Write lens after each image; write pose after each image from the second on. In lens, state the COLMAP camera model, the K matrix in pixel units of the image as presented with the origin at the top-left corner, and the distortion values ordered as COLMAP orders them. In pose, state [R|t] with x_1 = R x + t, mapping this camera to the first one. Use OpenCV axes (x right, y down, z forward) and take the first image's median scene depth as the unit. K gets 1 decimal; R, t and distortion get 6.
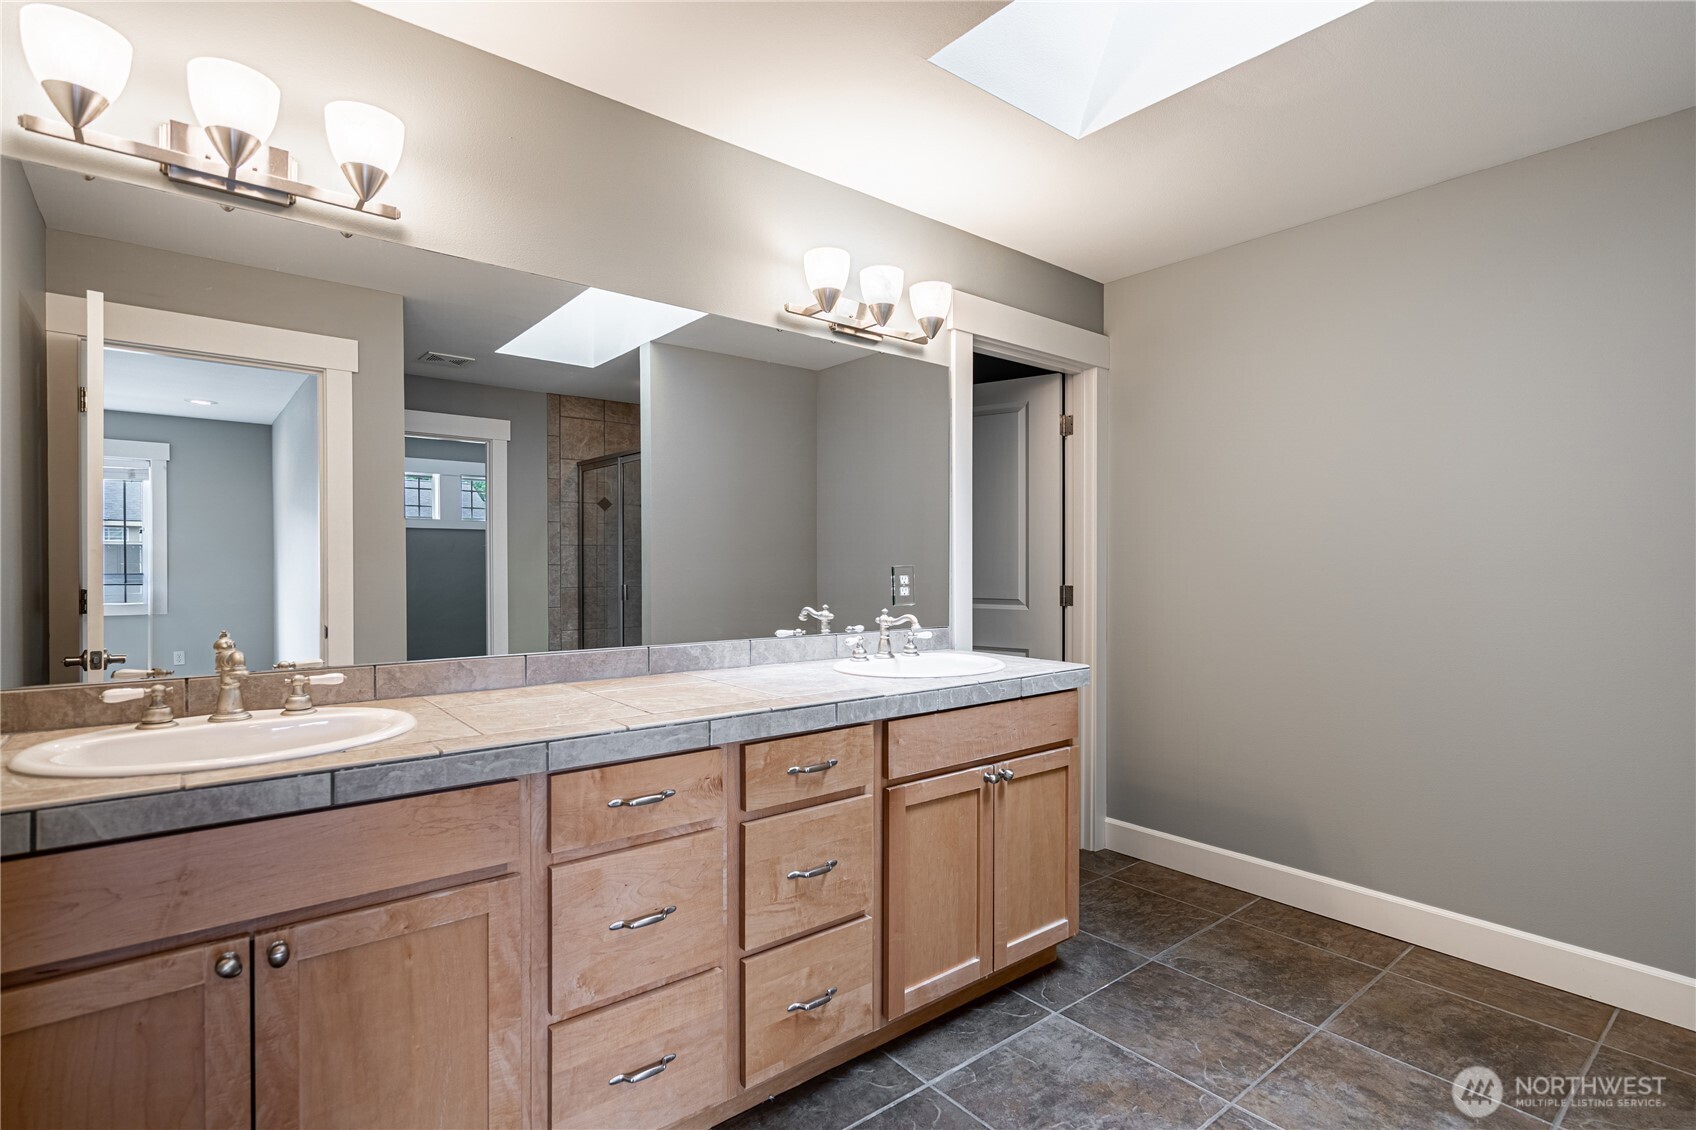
lens RADIAL K [[809.3, 0, 850.2], [0, 809.3, 568.8], [0, 0, 1]] dist [-0.004069, 0.001686]
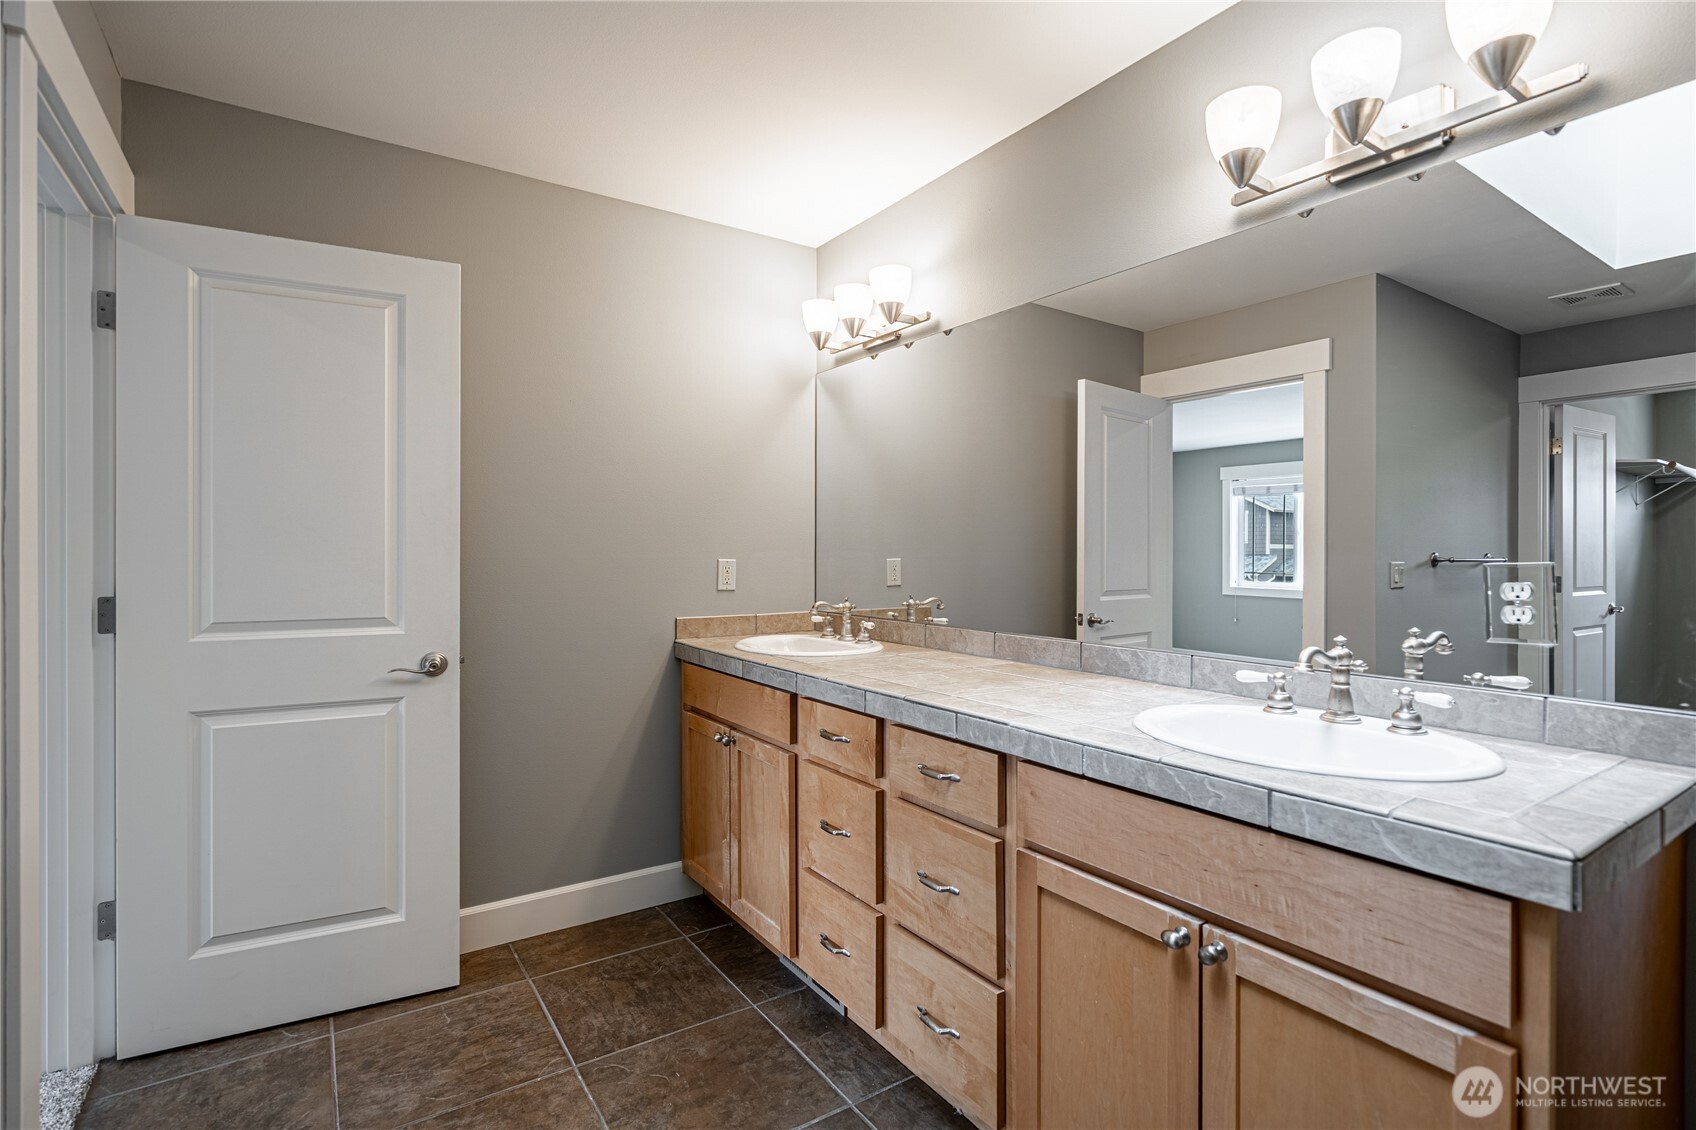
lens RADIAL K [[809.3, 0, 853.7], [0, 809.3, 555.1], [0, 0, 1]] dist [-0.004069, 0.001686]
pose [[-0.065731, -0.000061, -0.997837, 0.744425], [-0.012494, 0.999922, 0.000762, -0.005007], [0.997759, 0.012517, -0.065727, 0.803092]]
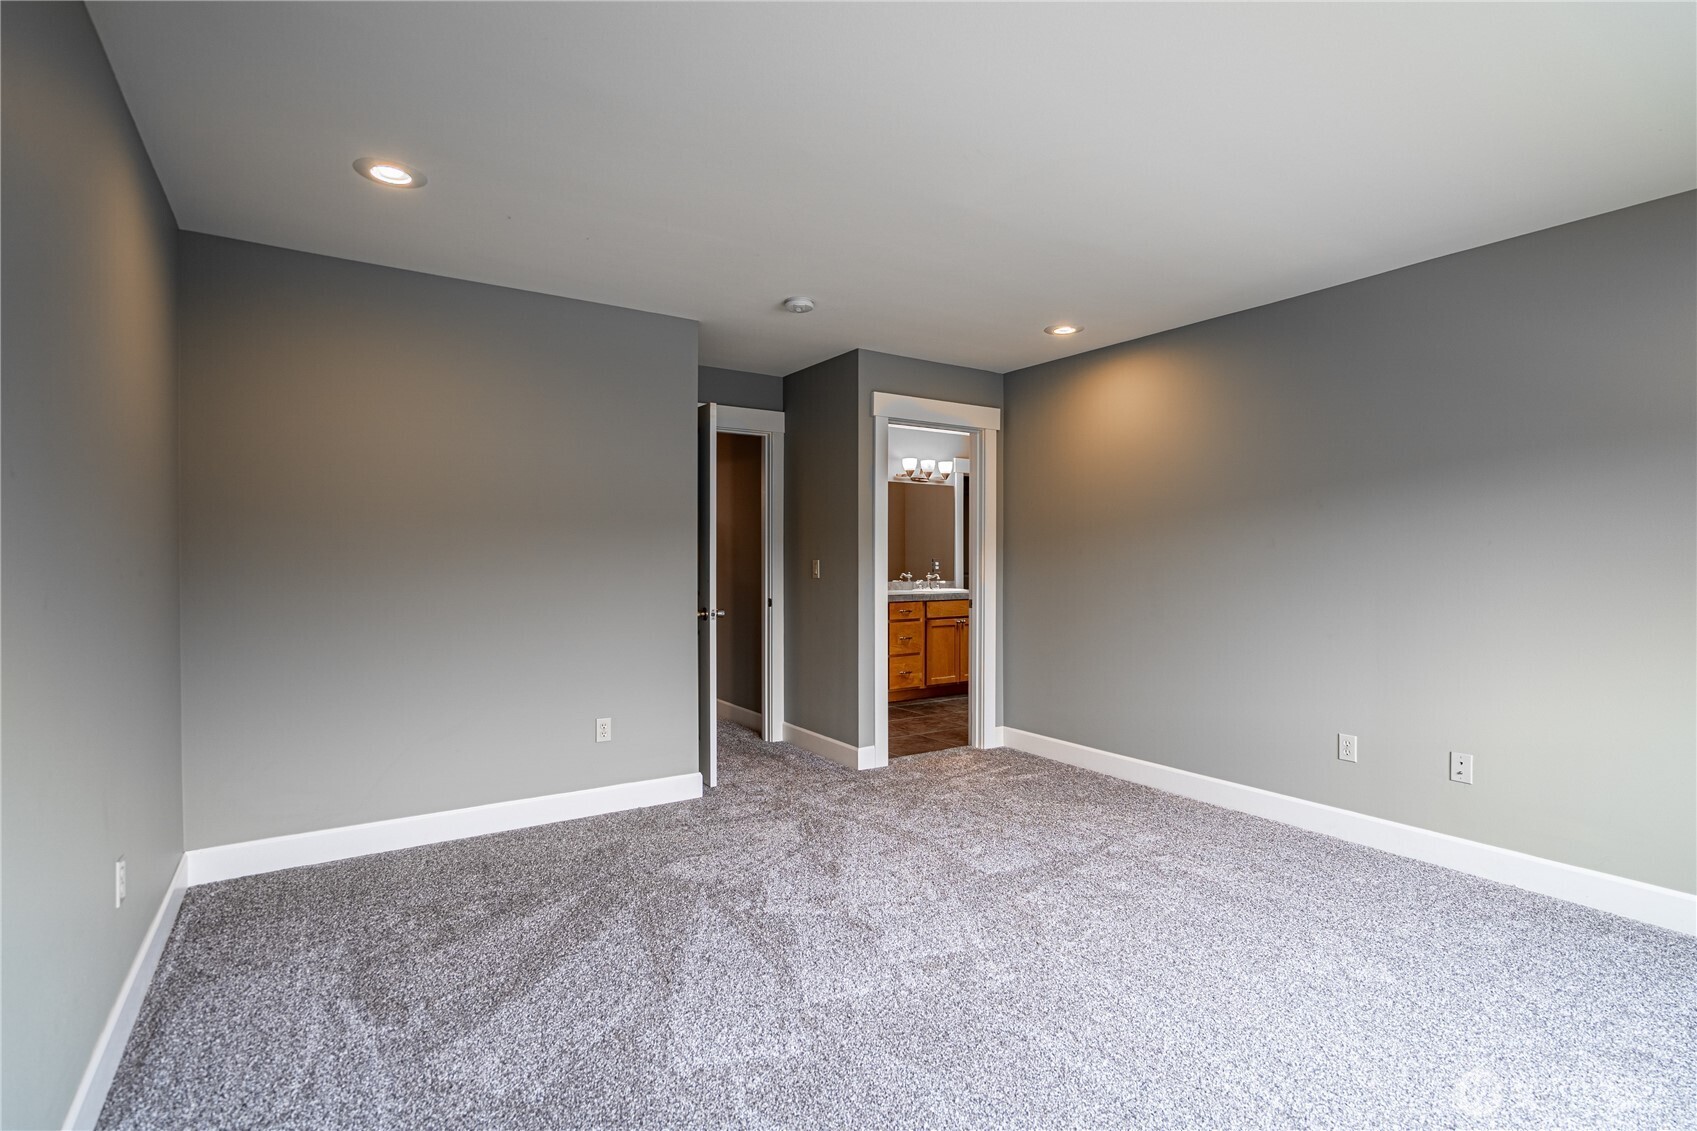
lens RADIAL K [[809.8, 0, 850.7], [0, 809.8, 560.6], [0, 0, 1]] dist [-0.004069, 0.001686]
pose [[0.995040, -0.000646, -0.099470, 0.062277], [0.000834, 0.999998, 0.001842, -0.002672], [0.099469, -0.001916, 0.995039, -2.391081]]
